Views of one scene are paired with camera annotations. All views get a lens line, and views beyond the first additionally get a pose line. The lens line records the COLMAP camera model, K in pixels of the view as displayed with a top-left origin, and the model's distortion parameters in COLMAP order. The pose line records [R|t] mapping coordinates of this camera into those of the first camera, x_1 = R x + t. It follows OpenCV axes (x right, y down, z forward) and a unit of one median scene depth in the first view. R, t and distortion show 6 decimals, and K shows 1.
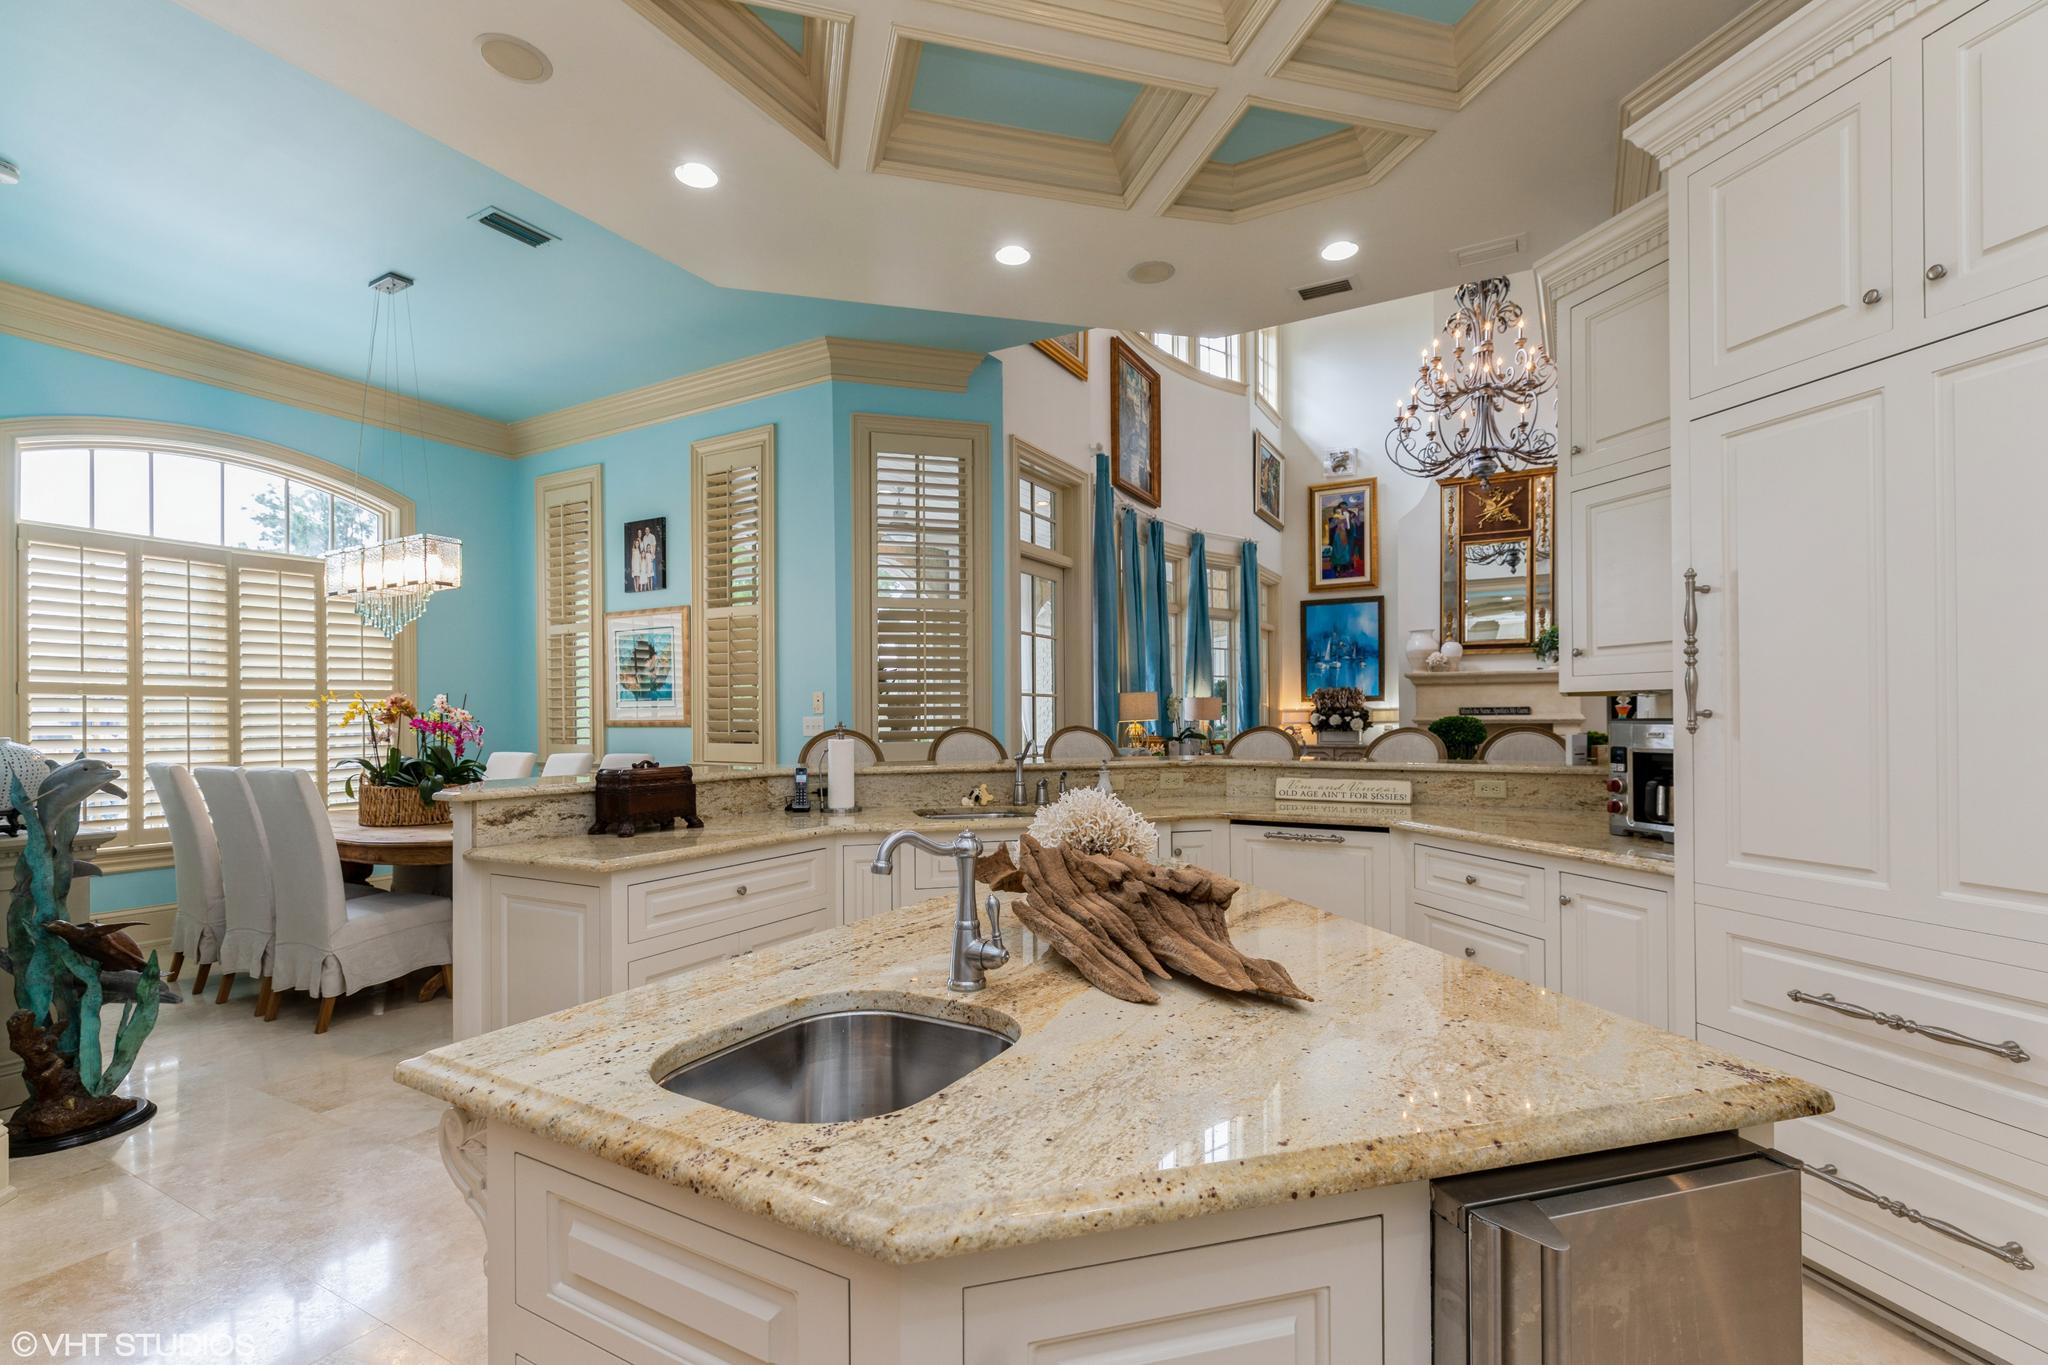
lens RADIAL K [[915.8, 0, 1028.4], [0, 915.8, 720.8], [0, 0, 1]] dist [0.002901, -0.001147]
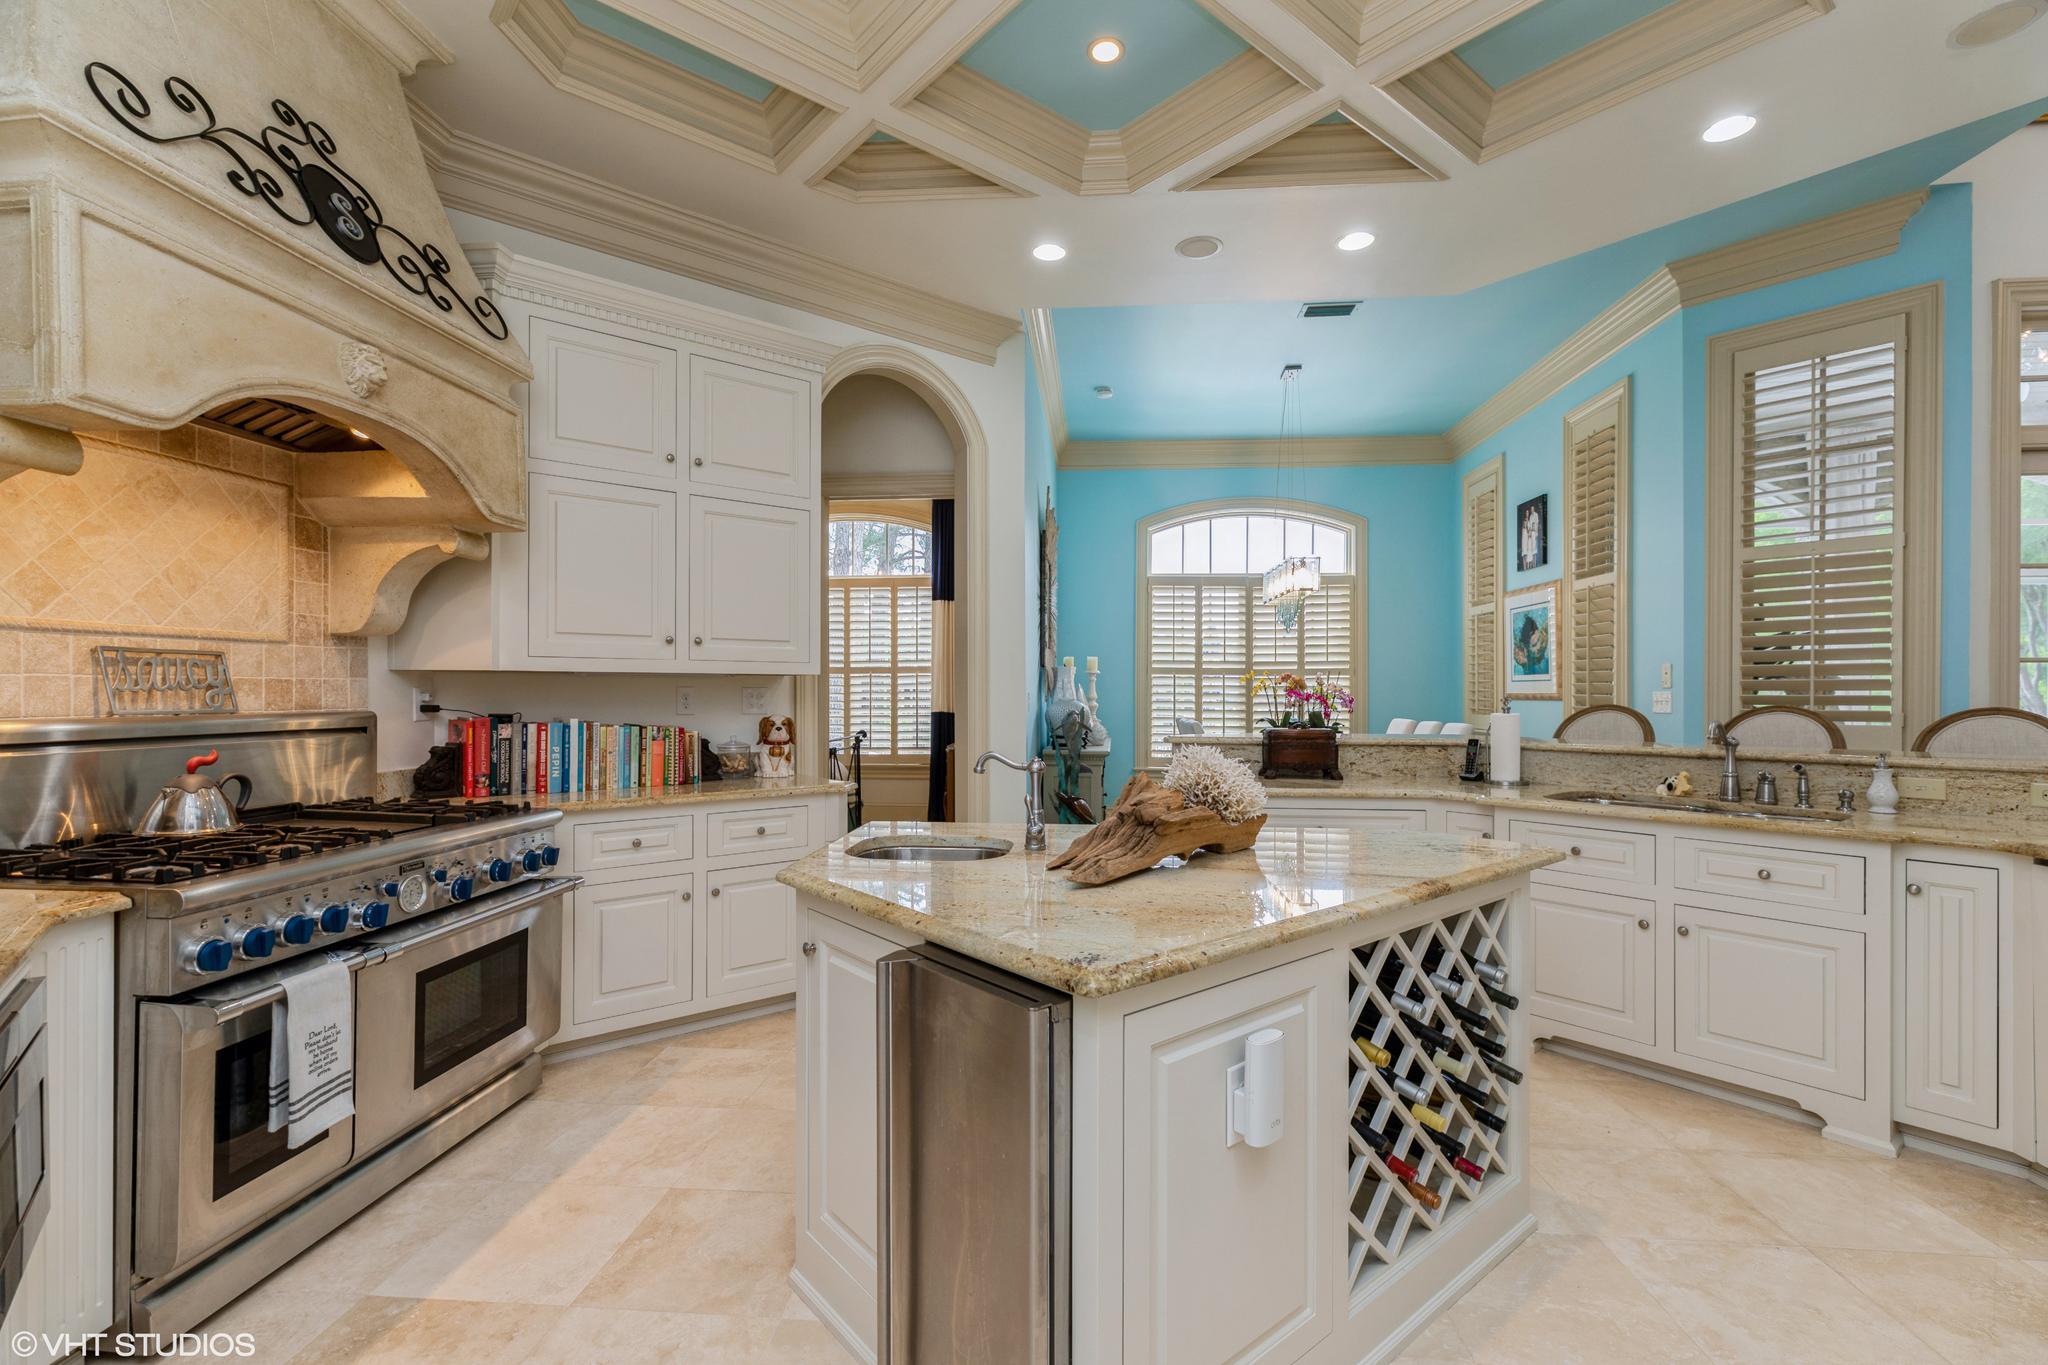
lens RADIAL K [[915.8, 0, 1024.6], [0, 915.8, 694.1], [0, 0, 1]] dist [0.002901, -0.001147]
pose [[0.411809, 0.009744, -0.911218, 0.325818], [-0.009451, 0.999935, 0.006422, -0.001373], [0.911221, 0.005967, 0.411874, 0.062685]]
